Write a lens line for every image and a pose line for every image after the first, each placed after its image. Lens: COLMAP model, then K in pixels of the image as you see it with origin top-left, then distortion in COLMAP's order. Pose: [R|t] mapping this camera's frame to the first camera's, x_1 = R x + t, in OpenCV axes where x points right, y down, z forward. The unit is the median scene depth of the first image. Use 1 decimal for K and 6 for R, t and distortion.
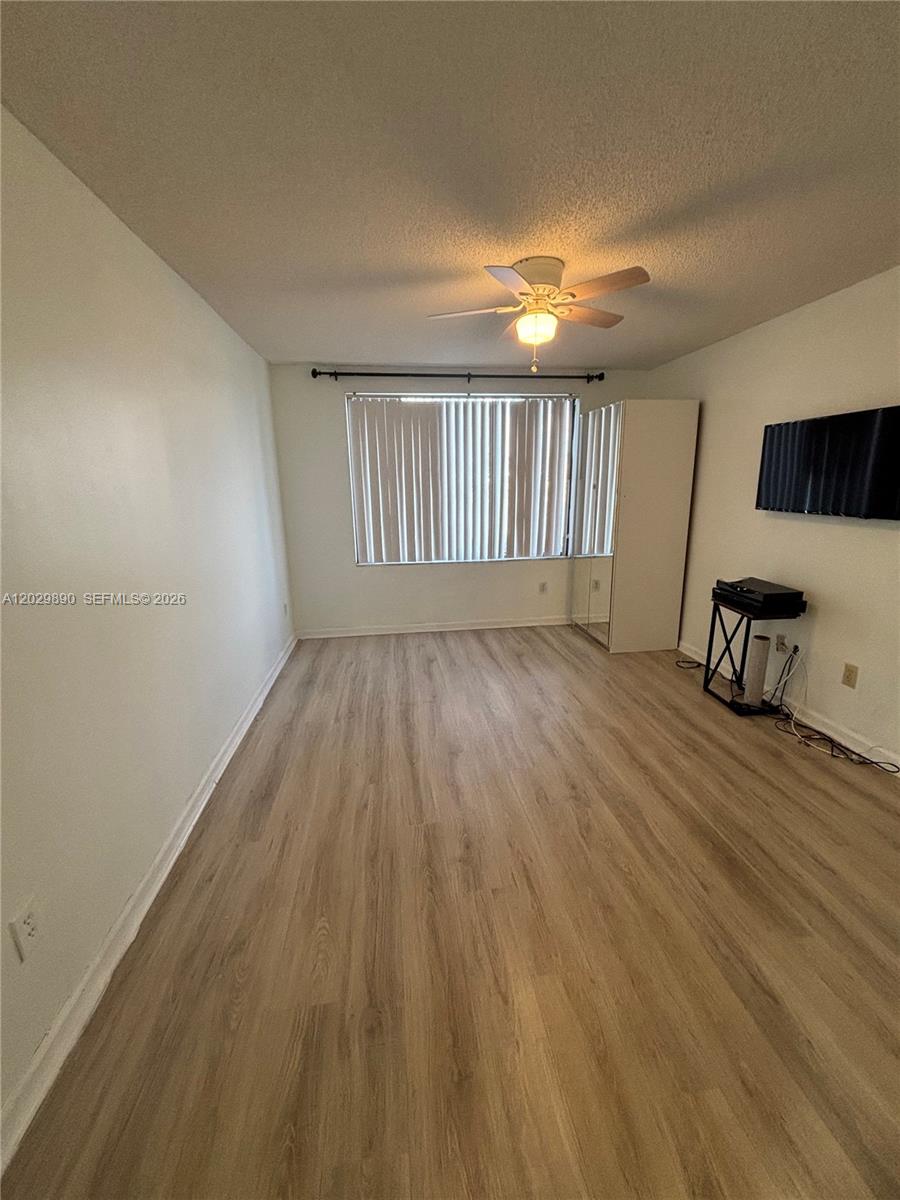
lens RADIAL K [[483.0, 0, 450.0], [0, 483.0, 600.0], [0, 0, 1]] dist [0.044926, -0.041019]
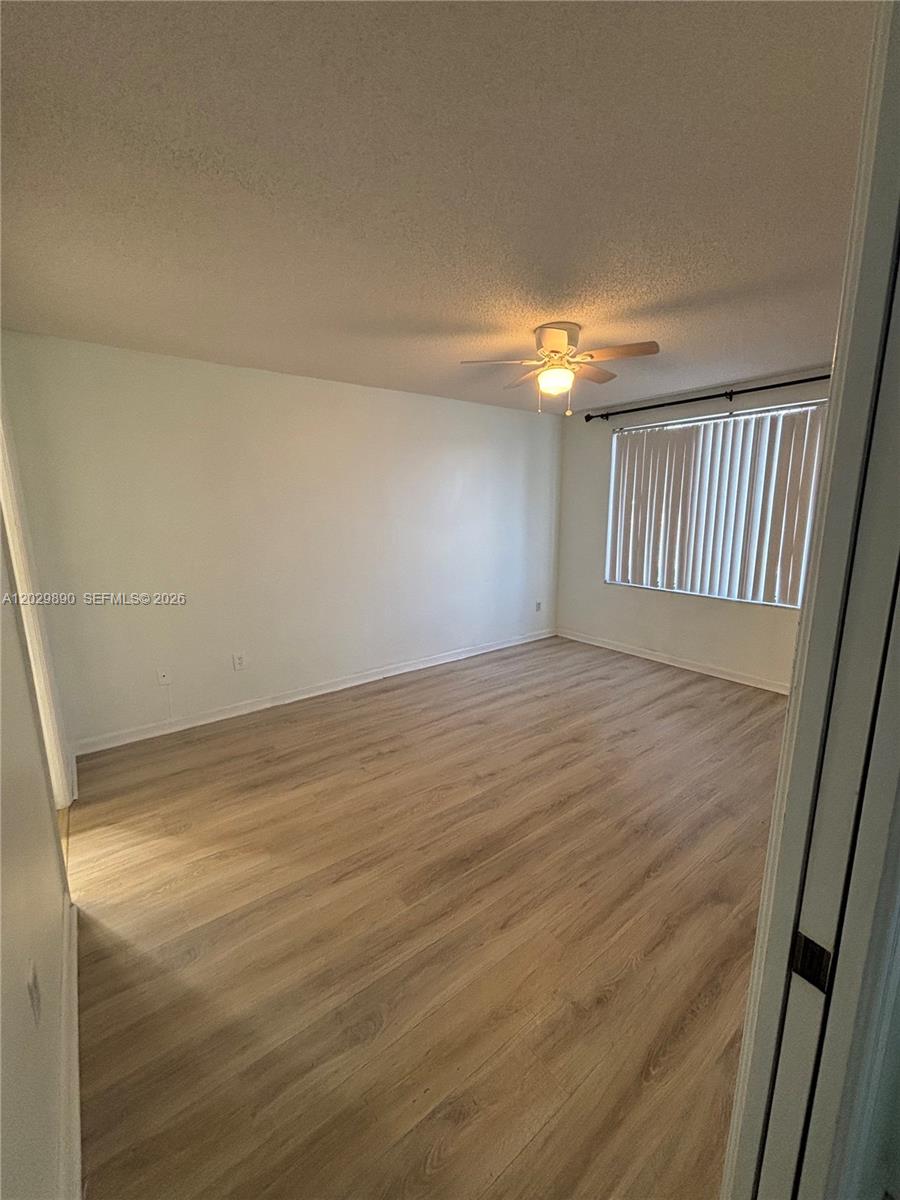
lens RADIAL K [[483.0, 0, 450.0], [0, 483.0, 600.0], [0, 0, 1]] dist [0.044926, -0.041019]
pose [[0.497997, 0.178673, -0.848572, 0.674872], [-0.209051, 0.974420, 0.082487, -0.058035], [0.841604, 0.136316, 0.522610, 0.153600]]
